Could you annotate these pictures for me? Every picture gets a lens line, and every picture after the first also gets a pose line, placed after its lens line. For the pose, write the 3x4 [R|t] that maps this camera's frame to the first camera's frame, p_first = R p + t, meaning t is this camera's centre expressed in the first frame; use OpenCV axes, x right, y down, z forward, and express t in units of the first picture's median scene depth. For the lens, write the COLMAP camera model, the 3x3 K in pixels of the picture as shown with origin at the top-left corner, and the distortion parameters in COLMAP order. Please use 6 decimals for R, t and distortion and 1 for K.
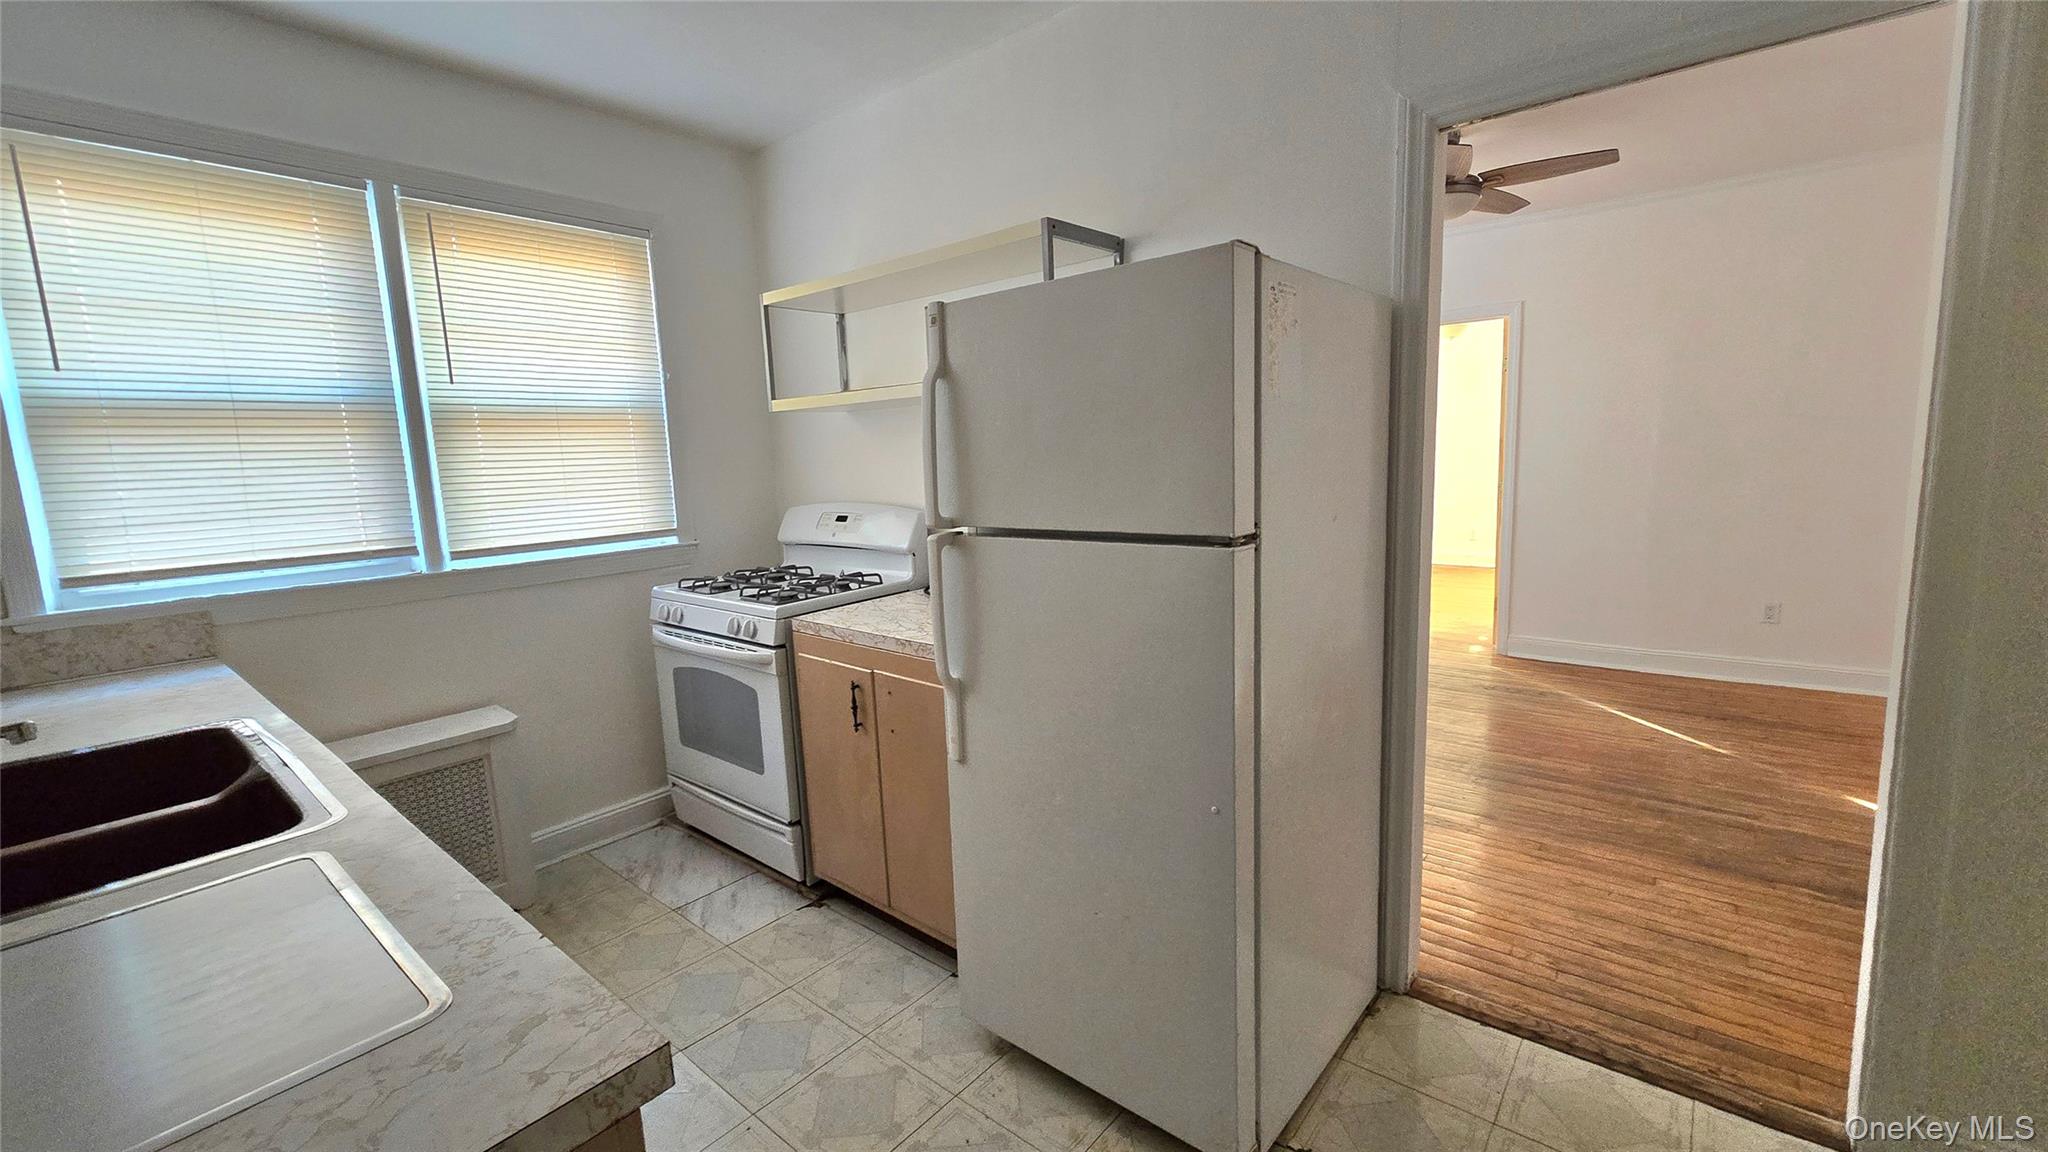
lens RADIAL K [[819.9, 0, 1008.7], [0, 819.9, 564.7], [0, 0, 1]] dist [0.000467, 0.000462]
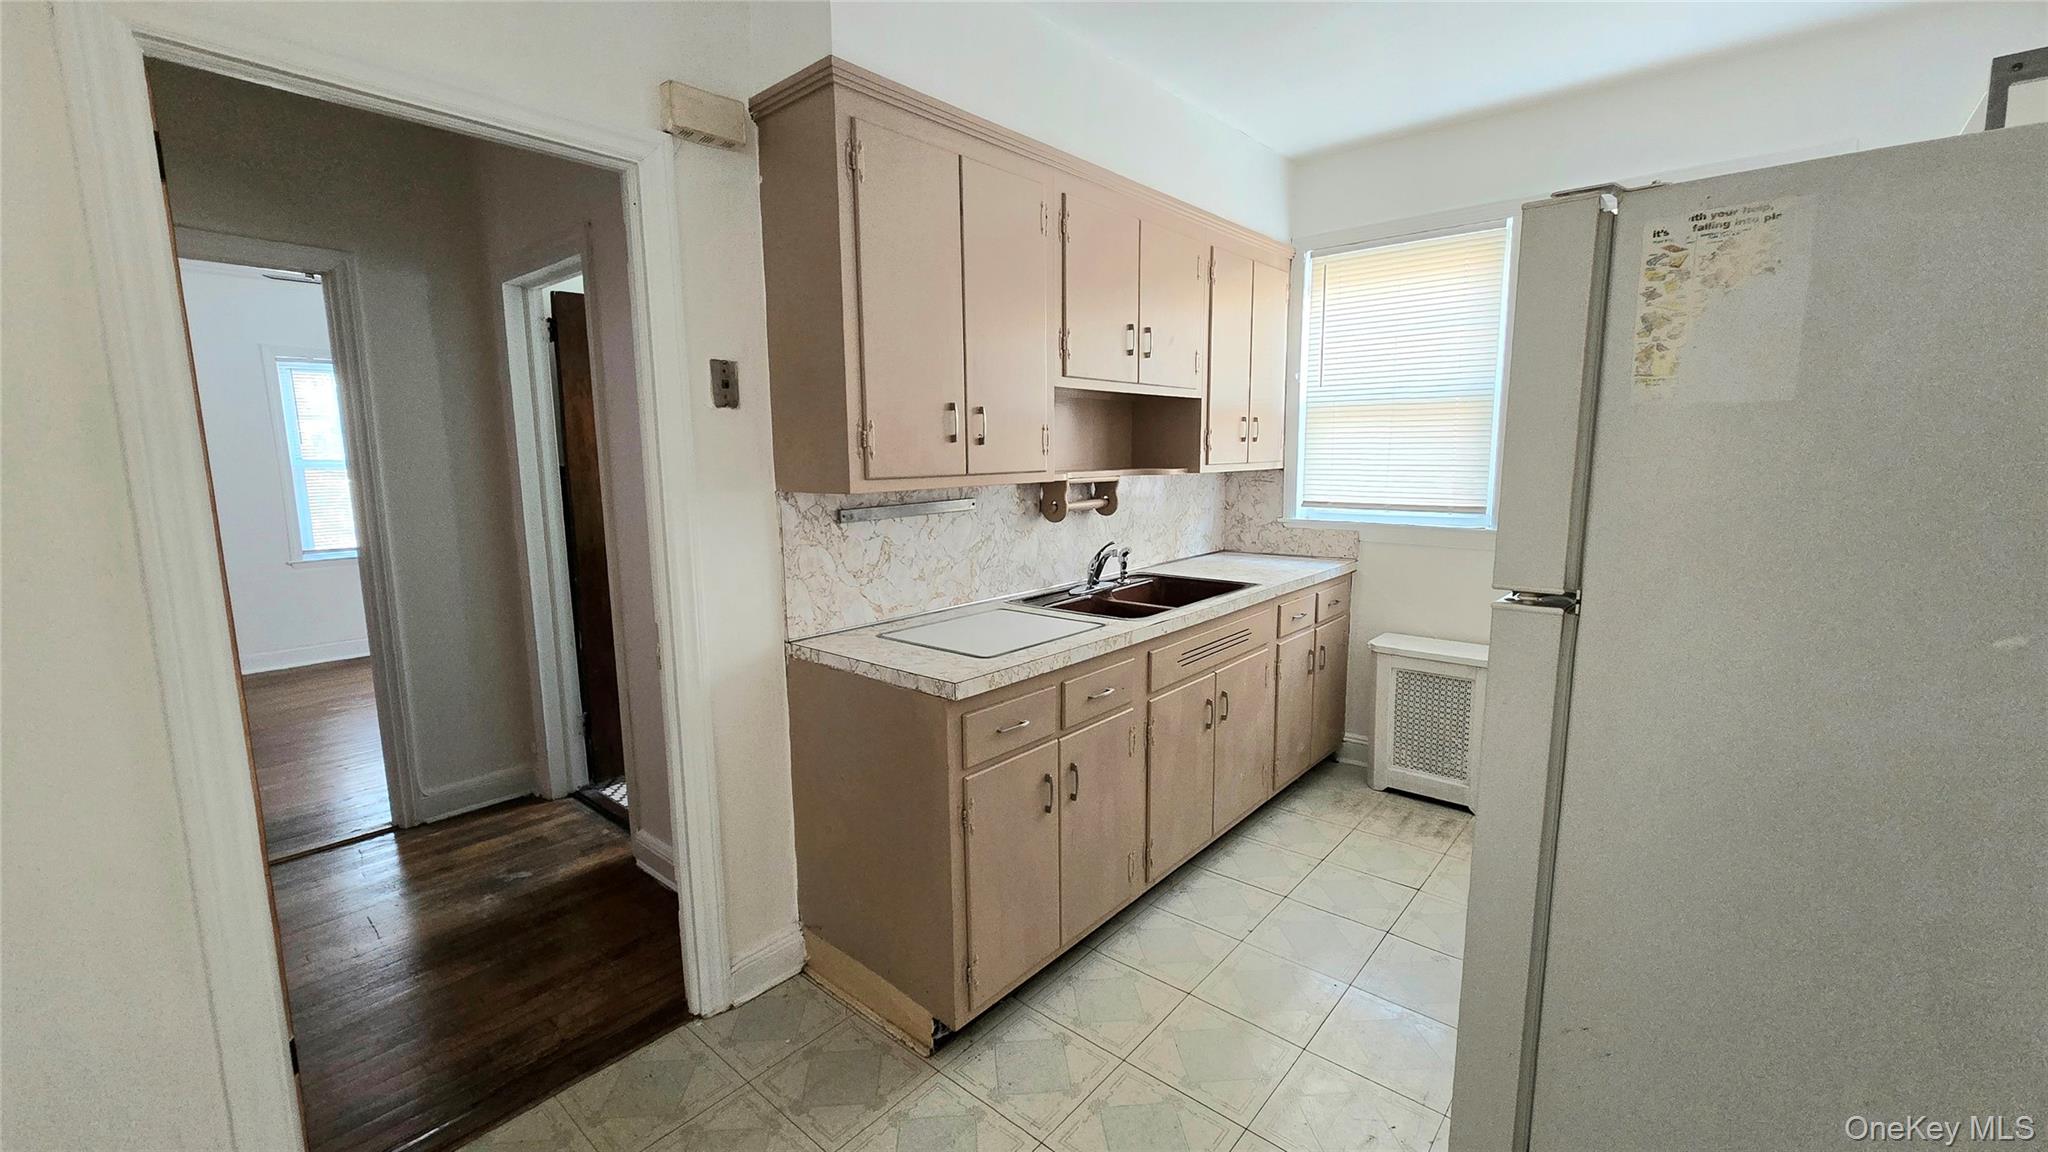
lens RADIAL K [[819.9, 0, 1008.7], [0, 819.9, 564.7], [0, 0, 1]] dist [0.000467, 0.000462]
pose [[-0.017270, 0.177884, -0.983900, 0.689422], [-0.121107, 0.976429, 0.178659, -0.090800], [0.992489, 0.122242, 0.004680, 0.349546]]
